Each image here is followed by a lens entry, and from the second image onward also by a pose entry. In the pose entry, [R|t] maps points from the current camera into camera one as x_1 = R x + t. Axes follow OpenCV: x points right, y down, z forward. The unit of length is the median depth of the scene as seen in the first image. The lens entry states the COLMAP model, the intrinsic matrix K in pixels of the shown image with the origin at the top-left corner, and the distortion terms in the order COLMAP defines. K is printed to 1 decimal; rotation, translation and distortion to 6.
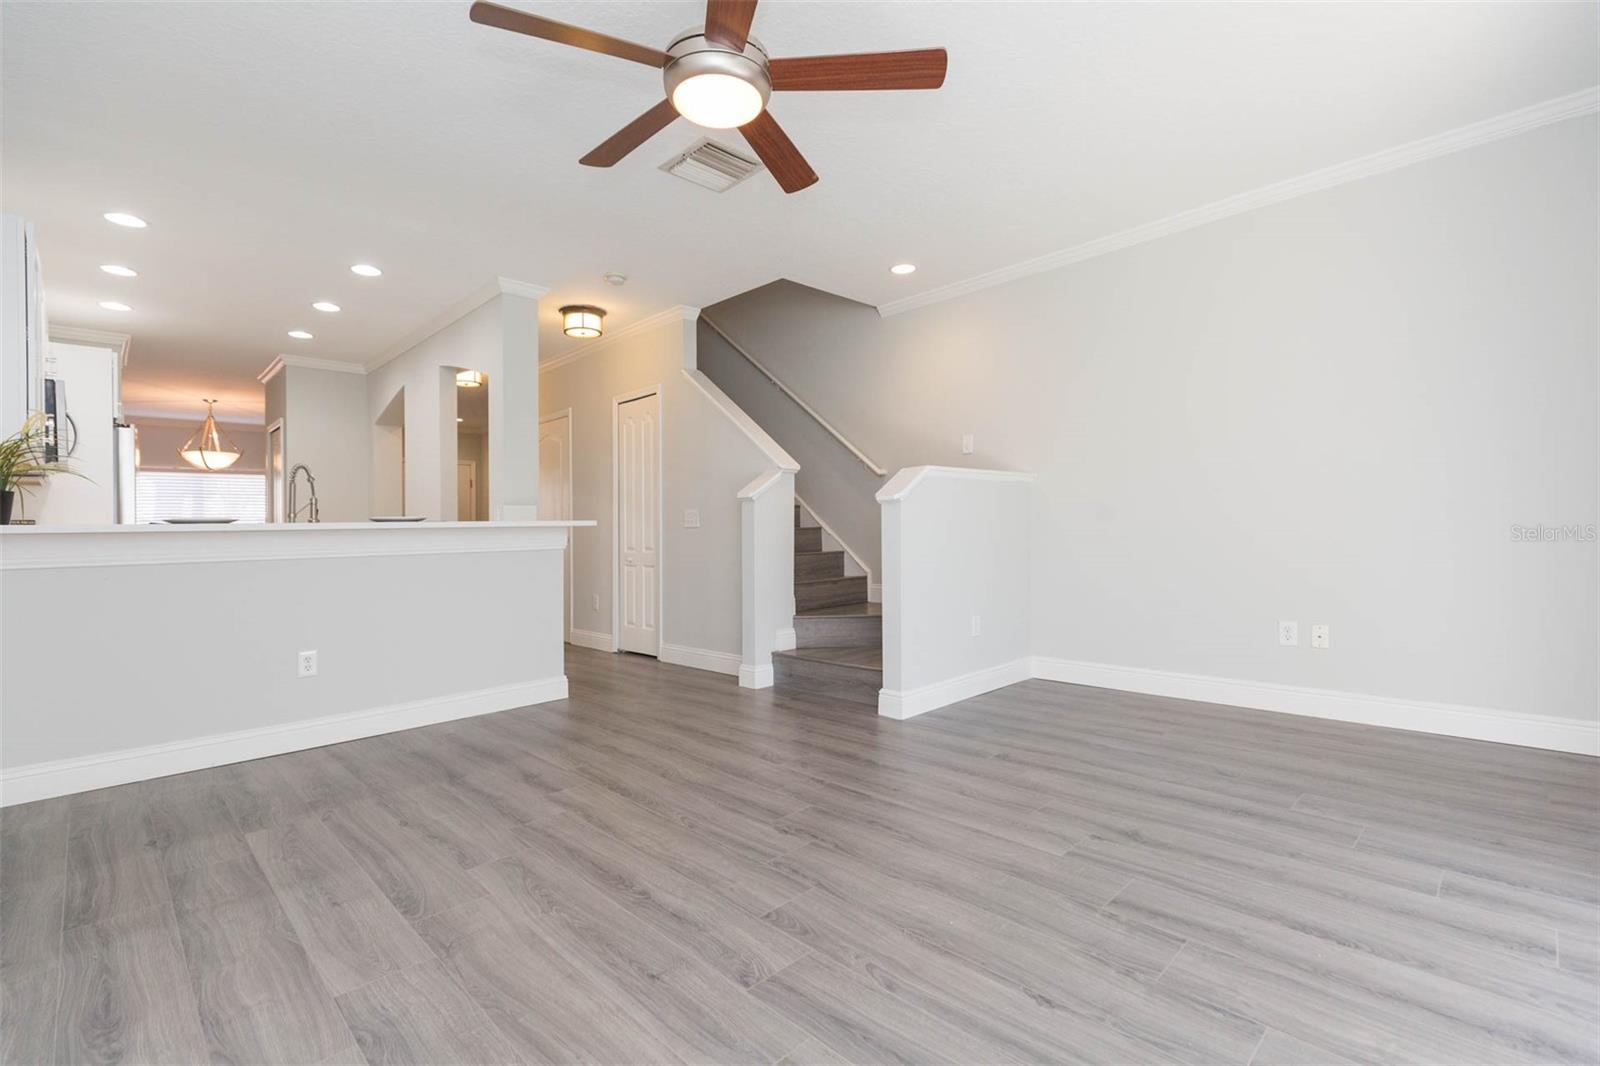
lens RADIAL K [[724.0, 0, 805.8], [0, 724.0, 530.6], [0, 0, 1]] dist [0.002309, -0.000019]
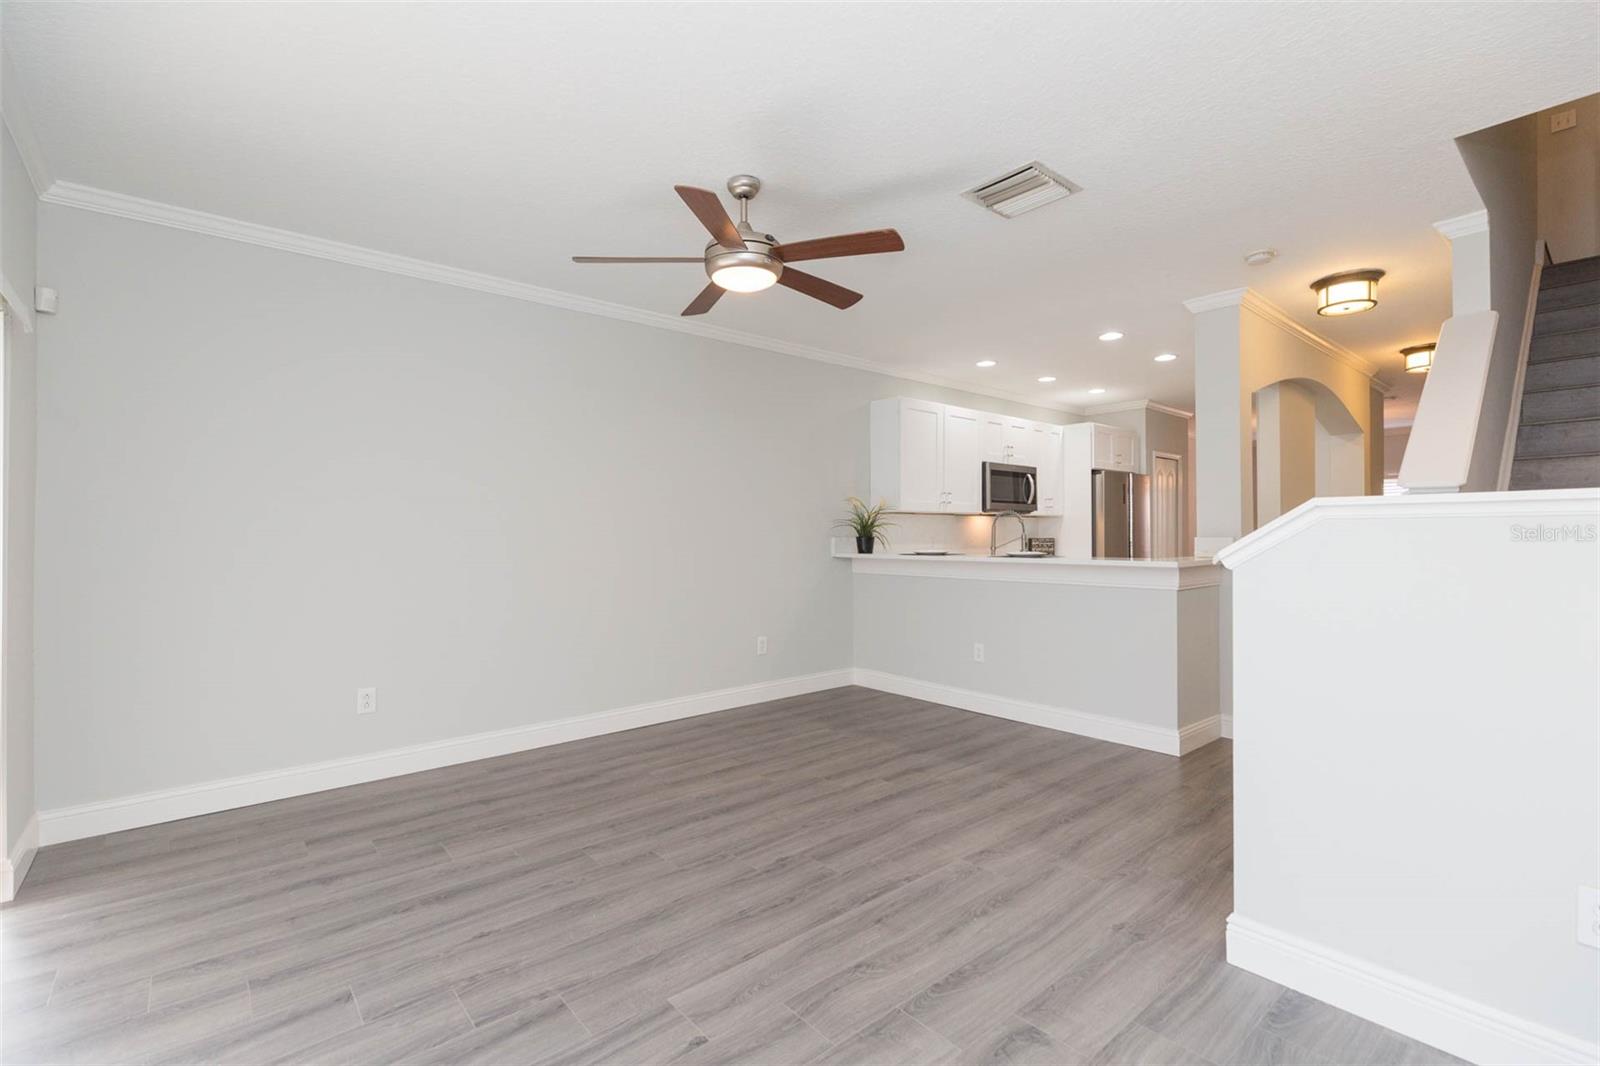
lens RADIAL K [[724.0, 0, 806.3], [0, 724.0, 531.2], [0, 0, 1]] dist [0.002309, -0.000019]
pose [[-0.073764, 0.022615, -0.997019, 1.047023], [0.004246, 0.999741, 0.022363, -0.124448], [0.997267, -0.002584, -0.073841, 1.067697]]
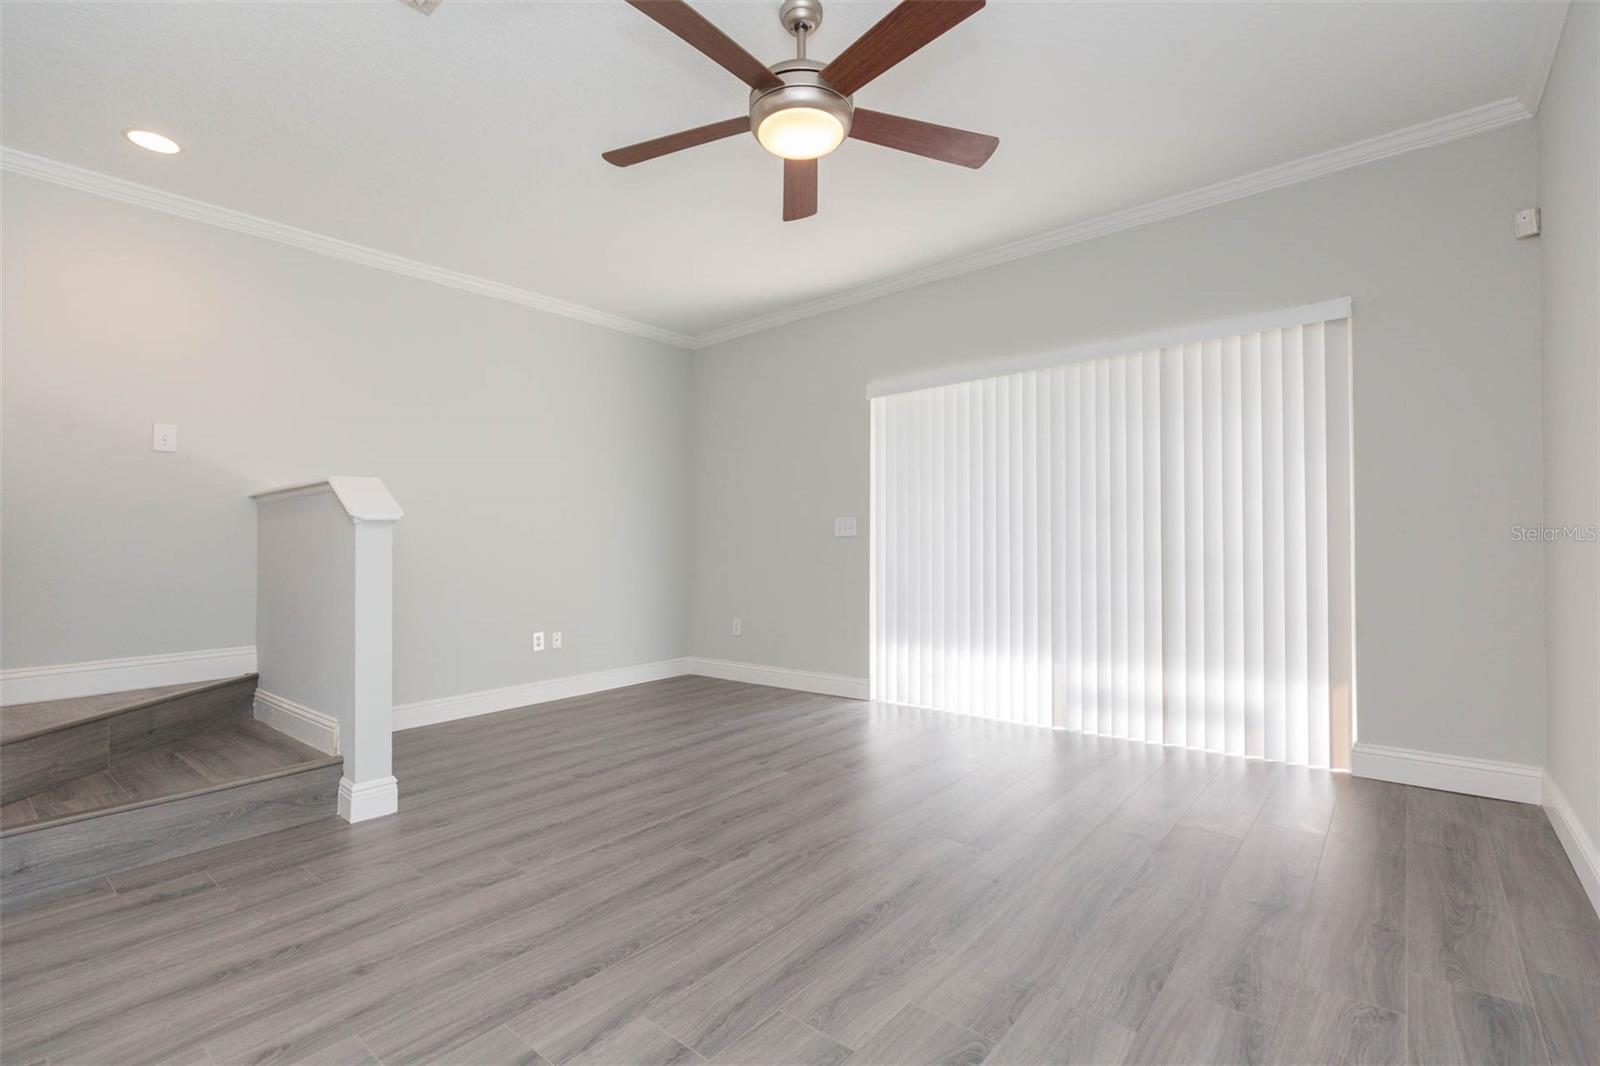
lens RADIAL K [[724.0, 0, 804.1], [0, 724.0, 539.6], [0, 0, 1]] dist [0.002309, -0.000019]
pose [[-0.091893, 0.031639, 0.995266, -0.991067], [0.019813, 0.999355, -0.029940, 0.012510], [-0.995572, 0.016968, -0.092460, 0.950666]]
